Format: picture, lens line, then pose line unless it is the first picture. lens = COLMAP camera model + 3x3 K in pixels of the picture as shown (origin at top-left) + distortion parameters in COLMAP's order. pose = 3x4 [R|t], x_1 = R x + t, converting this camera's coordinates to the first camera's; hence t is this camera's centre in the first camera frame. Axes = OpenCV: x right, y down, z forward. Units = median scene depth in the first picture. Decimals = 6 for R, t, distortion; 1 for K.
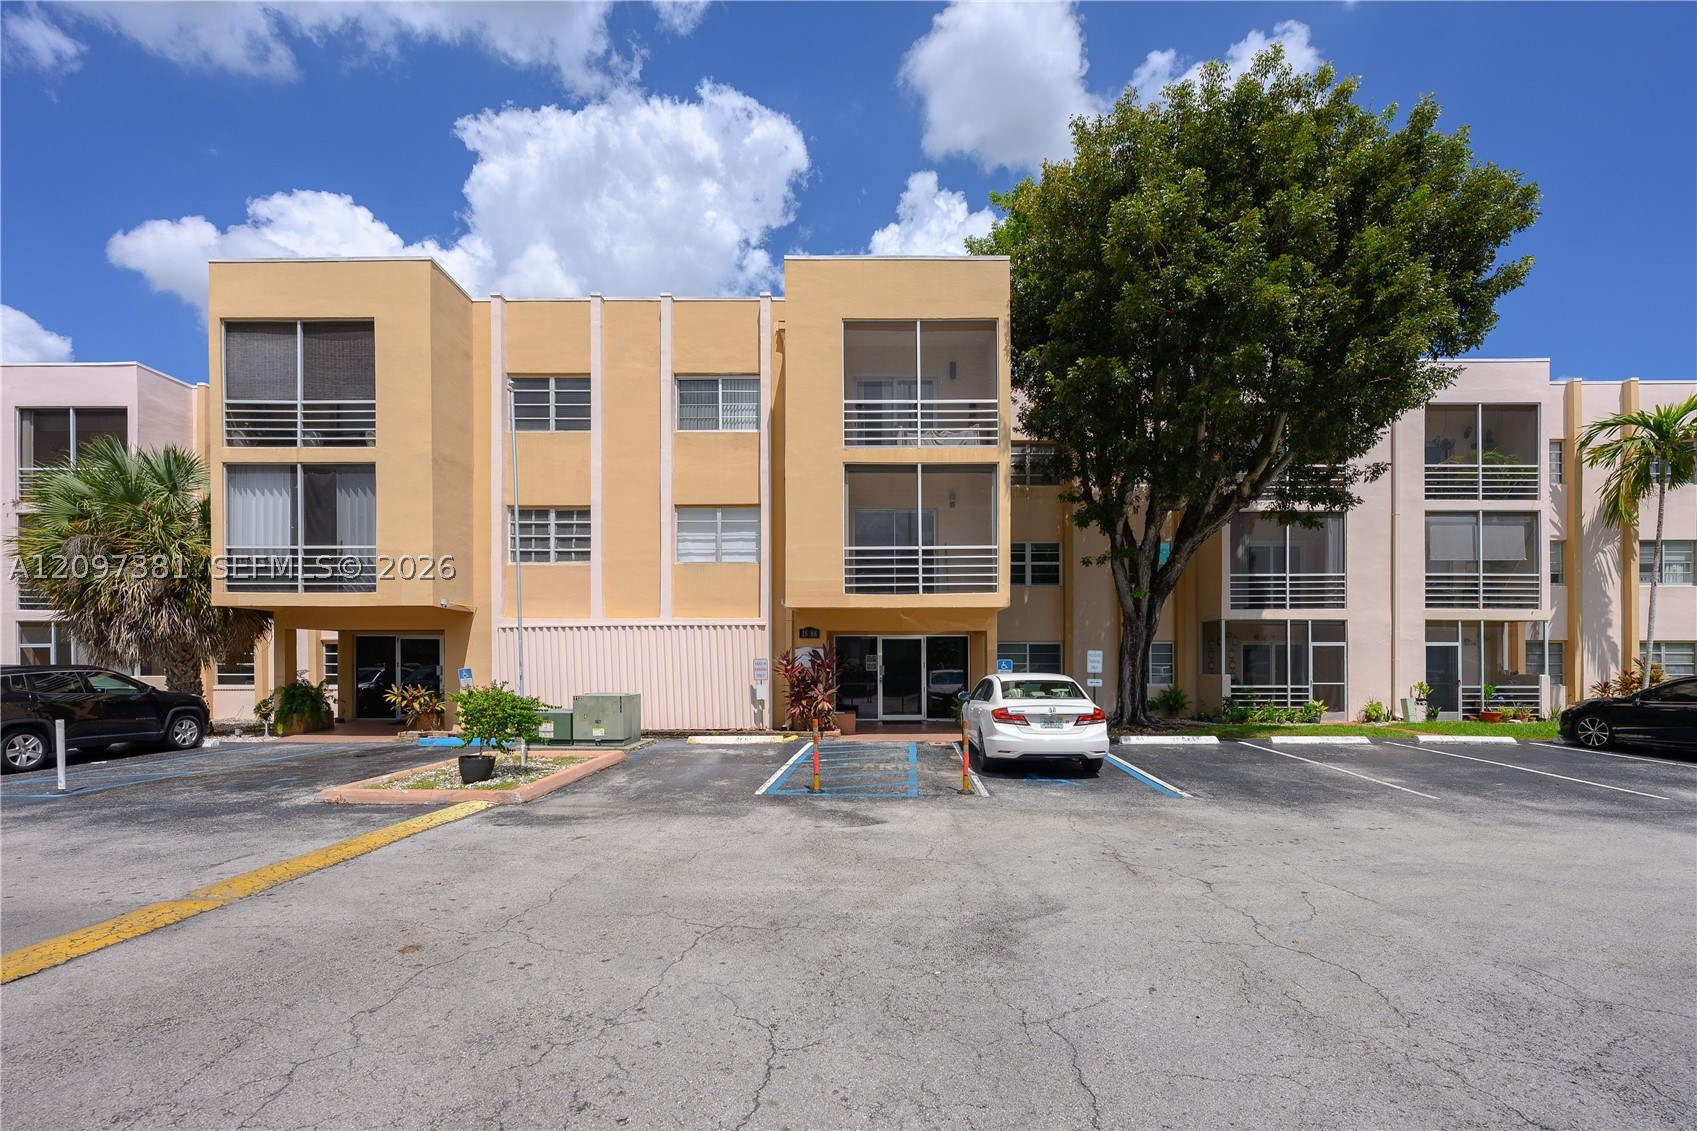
lens RADIAL K [[707.3, 0, 866.4], [0, 707.3, 668.6], [0, 0, 1]] dist [-0.000201, -0.000020]
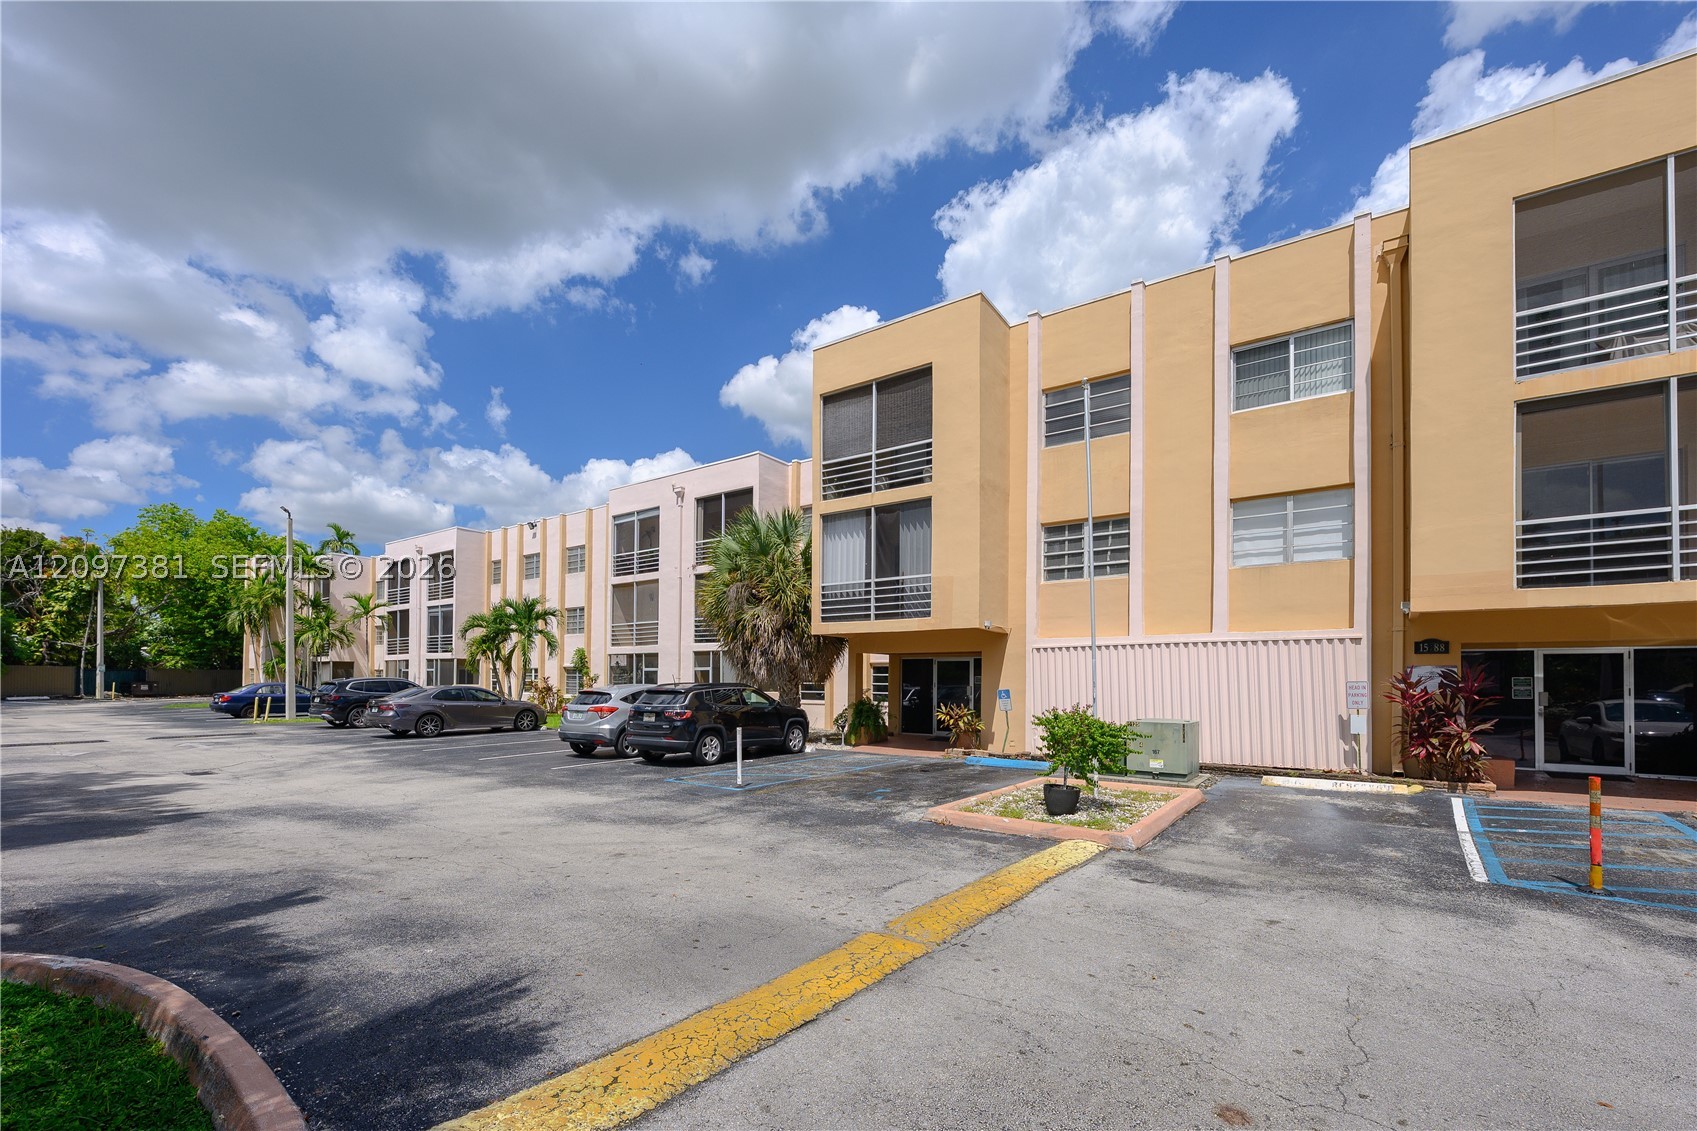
lens RADIAL K [[703.2, 0, 882.9], [0, 703.2, 679.7], [0, 0, 1]] dist [0.000592, -0.000103]
pose [[0.831035, 0.004447, -0.556203, -0.157928], [-0.012909, 0.999853, -0.011293, -0.000079], [0.556071, 0.016565, 0.830970, 0.075200]]
